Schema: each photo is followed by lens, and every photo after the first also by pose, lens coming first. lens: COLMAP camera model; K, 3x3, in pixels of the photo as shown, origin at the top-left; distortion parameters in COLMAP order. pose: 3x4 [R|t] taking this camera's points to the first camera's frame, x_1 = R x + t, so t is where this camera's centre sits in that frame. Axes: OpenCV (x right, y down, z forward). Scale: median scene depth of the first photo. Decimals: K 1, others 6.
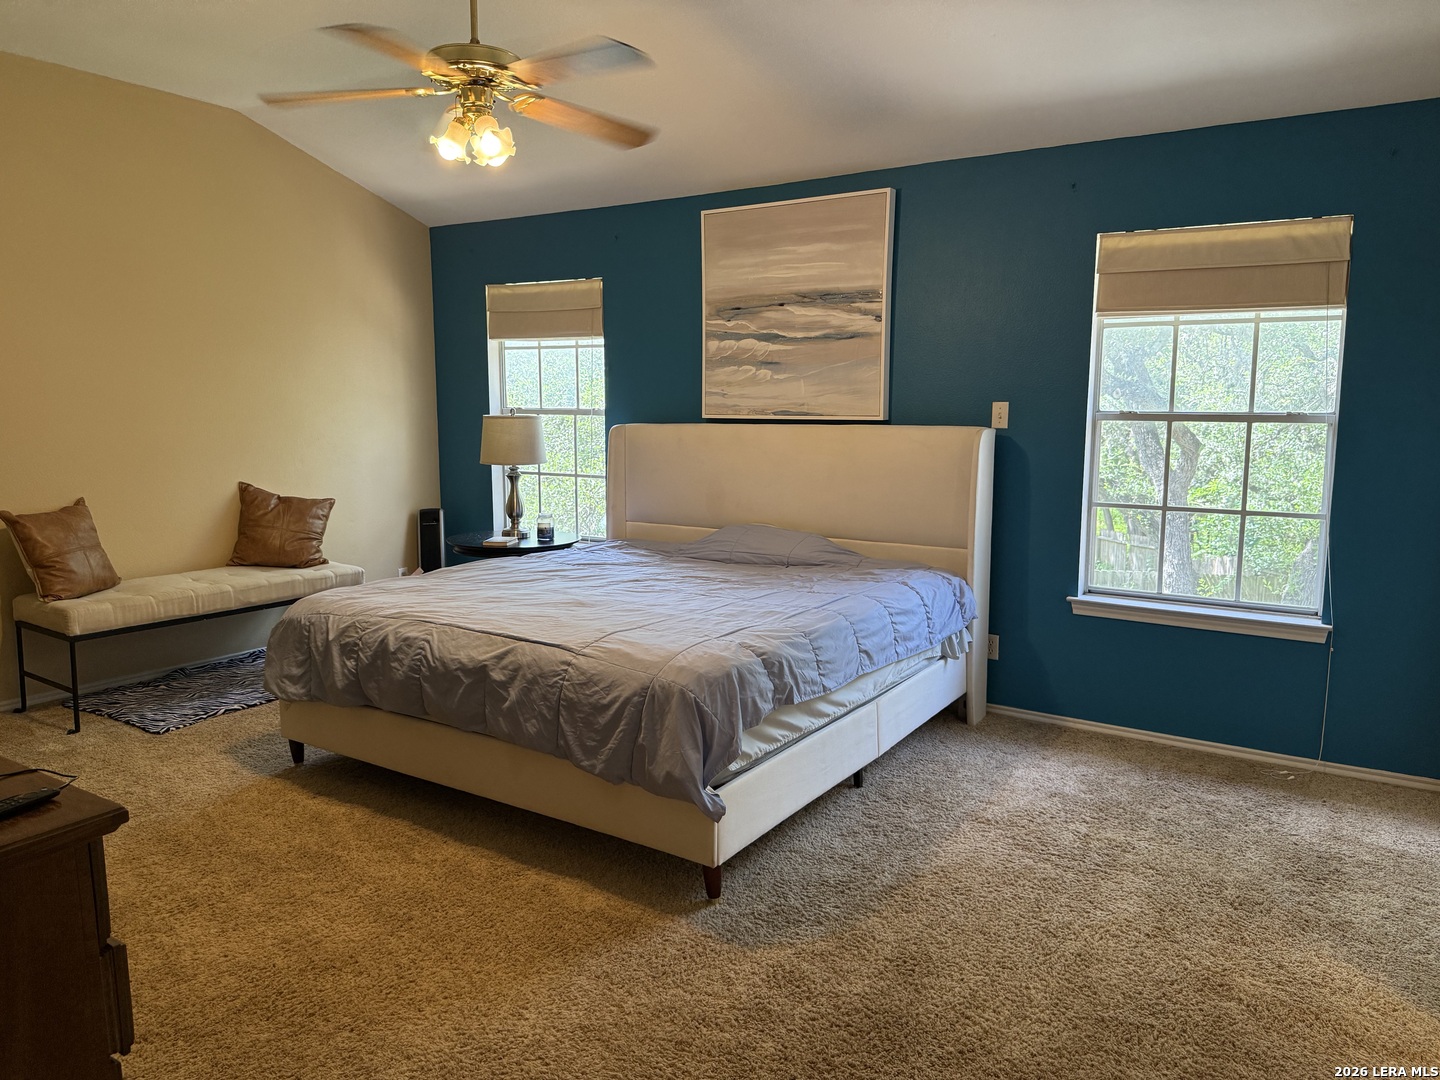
lens RADIAL K [[1017.9, 0, 761.4], [0, 1017.9, 548.1], [0, 0, 1]] dist [0.077675, -0.106679]
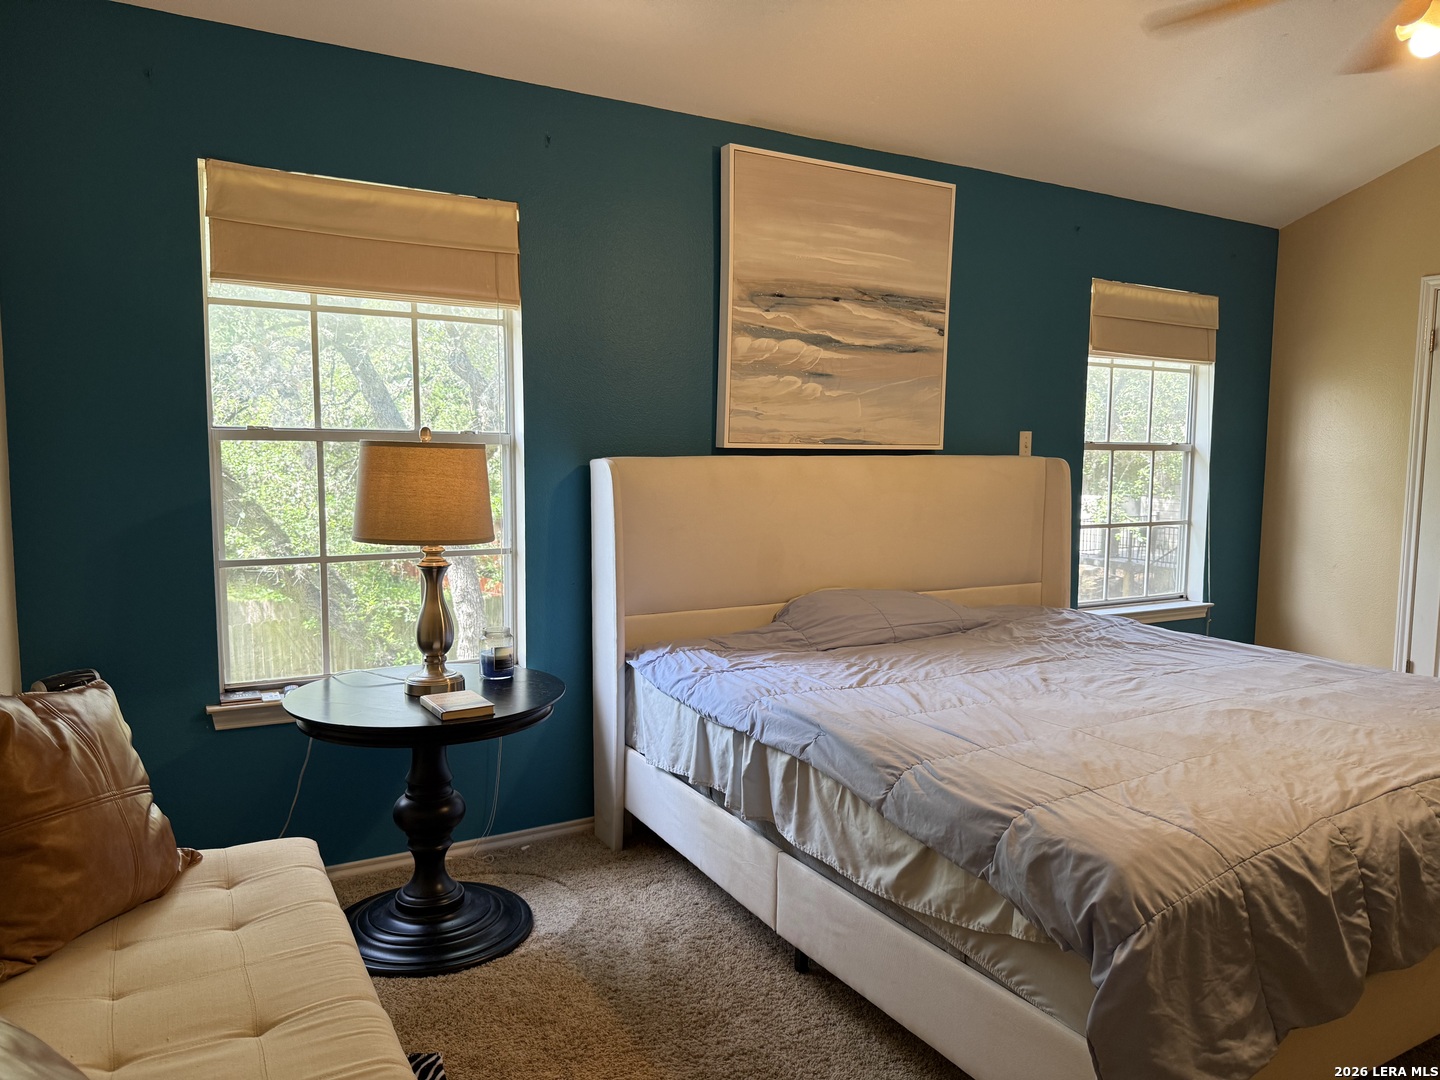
lens RADIAL K [[1017.9, 0, 733.5], [0, 1017.9, 533.6], [0, 0, 1]] dist [0.077675, -0.106679]
pose [[0.450840, -0.077549, 0.889230, -0.697325], [0.113458, 0.993117, 0.029086, -0.094633], [-0.885365, 0.087777, 0.456536, 0.726231]]
